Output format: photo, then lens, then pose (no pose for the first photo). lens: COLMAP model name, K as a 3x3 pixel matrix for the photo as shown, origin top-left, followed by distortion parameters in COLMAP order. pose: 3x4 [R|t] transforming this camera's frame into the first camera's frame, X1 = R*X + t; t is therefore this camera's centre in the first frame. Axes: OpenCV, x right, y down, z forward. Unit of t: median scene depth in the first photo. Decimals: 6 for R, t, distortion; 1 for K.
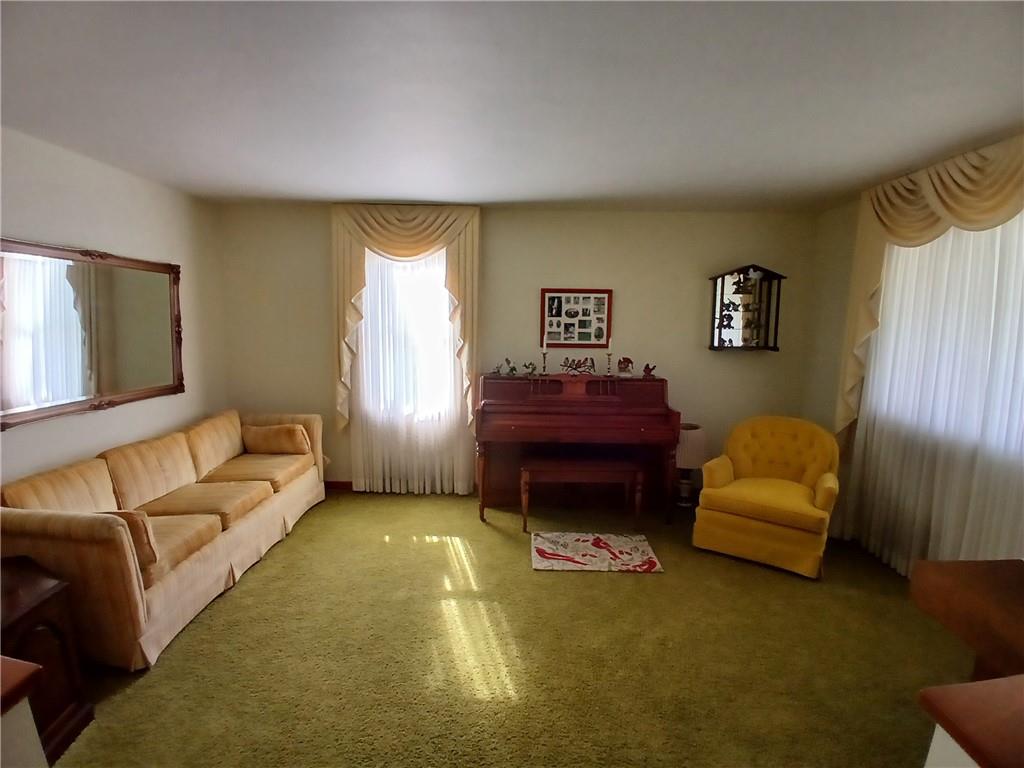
lens RADIAL K [[513.2, 0, 516.9], [0, 513.2, 390.7], [0, 0, 1]] dist [0.004538, -0.045211]
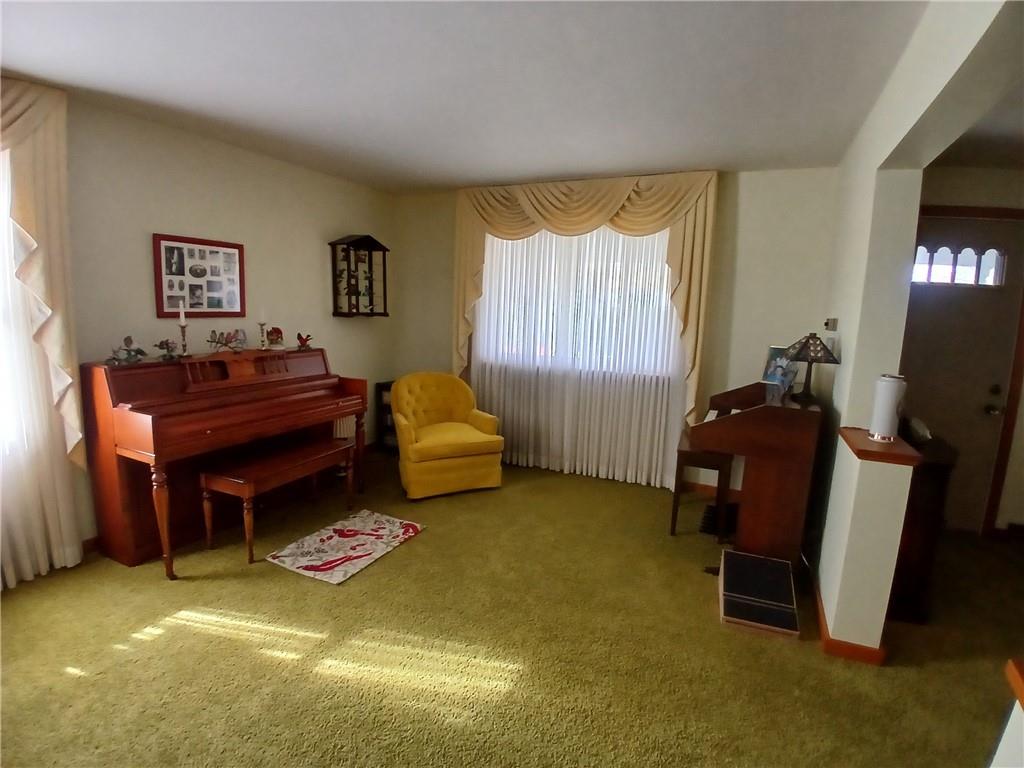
lens RADIAL K [[513.2, 0, 516.9], [0, 513.2, 390.7], [0, 0, 1]] dist [0.004538, -0.045211]
pose [[0.401193, -0.149792, 0.903663, -0.415855], [0.089173, 0.988239, 0.124222, -0.030818], [-0.911642, 0.030746, 0.409832, 0.286592]]
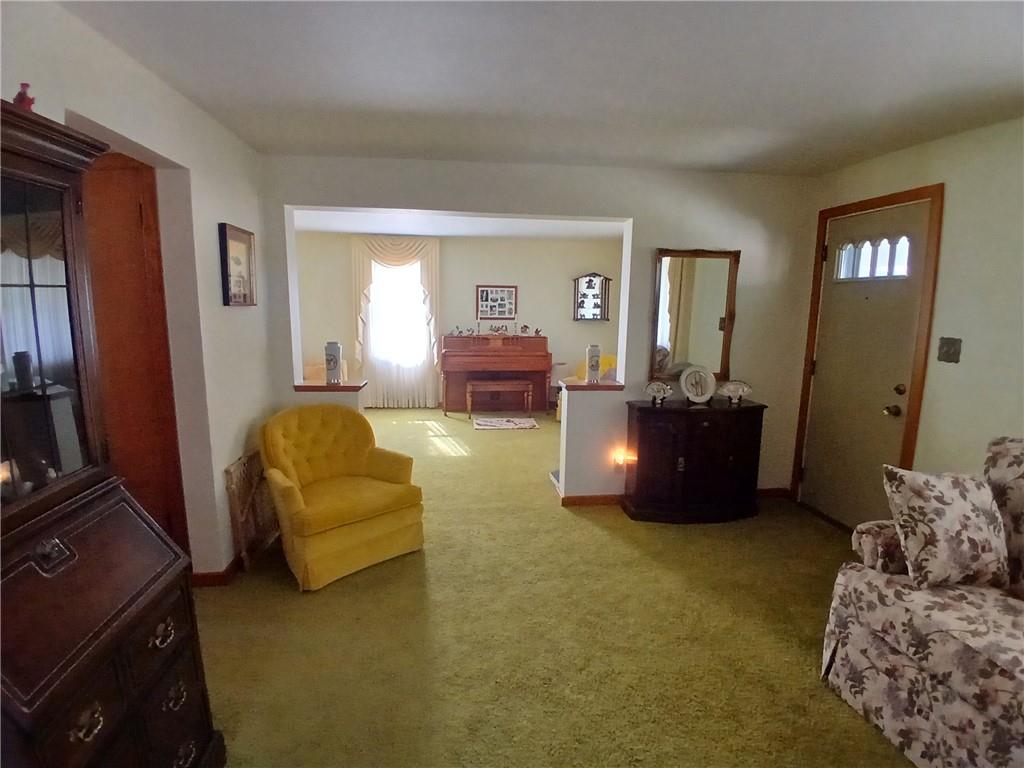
lens RADIAL K [[513.2, 0, 516.9], [0, 513.2, 390.7], [0, 0, 1]] dist [0.004538, -0.045211]
pose [[0.992491, -0.019630, 0.120733, -0.031998], [0.015812, 0.999347, 0.032497, 0.102452], [-0.121292, -0.030343, 0.992153, -0.744725]]
